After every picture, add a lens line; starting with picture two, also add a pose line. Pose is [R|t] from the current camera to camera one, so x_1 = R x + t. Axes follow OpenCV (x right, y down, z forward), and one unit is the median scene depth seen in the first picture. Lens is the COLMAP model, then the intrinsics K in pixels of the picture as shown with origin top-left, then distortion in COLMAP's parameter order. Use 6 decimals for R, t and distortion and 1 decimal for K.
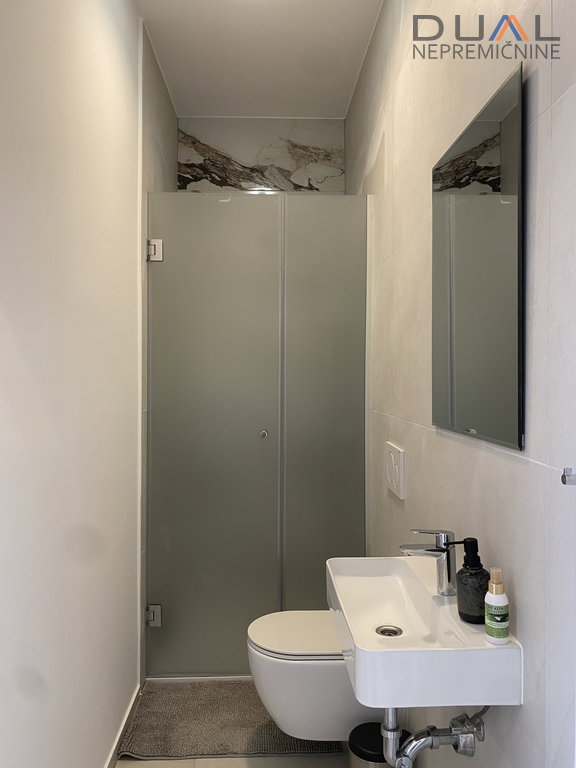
lens RADIAL K [[579.0, 0, 286.6], [0, 579.0, 375.6], [0, 0, 1]] dist [0.025695, -0.003490]
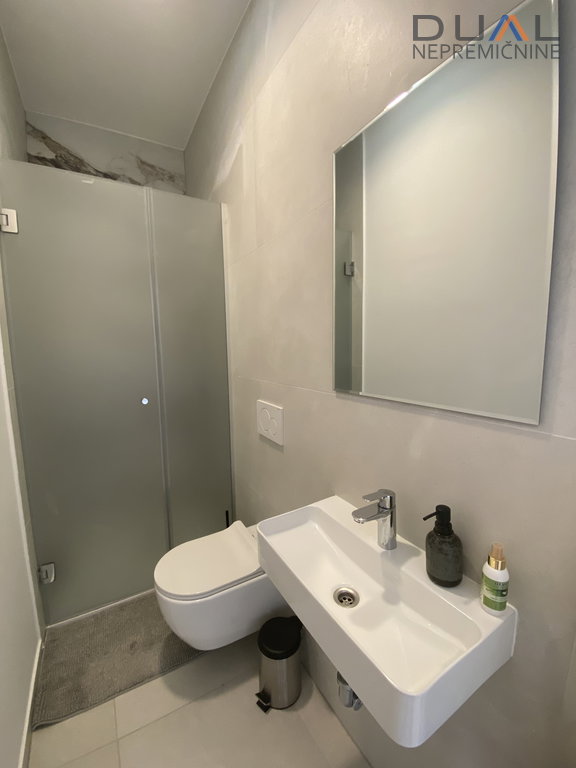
lens RADIAL K [[310.0, 0, 288.0], [0, 310.0, 384.0], [0, 0, 1]] dist [0.018510, -0.018619]
pose [[0.882732, -0.069605, 0.464693, -0.076084], [0.016194, 0.992886, 0.117960, -0.001083], [-0.469598, -0.096601, 0.877579, 0.317060]]
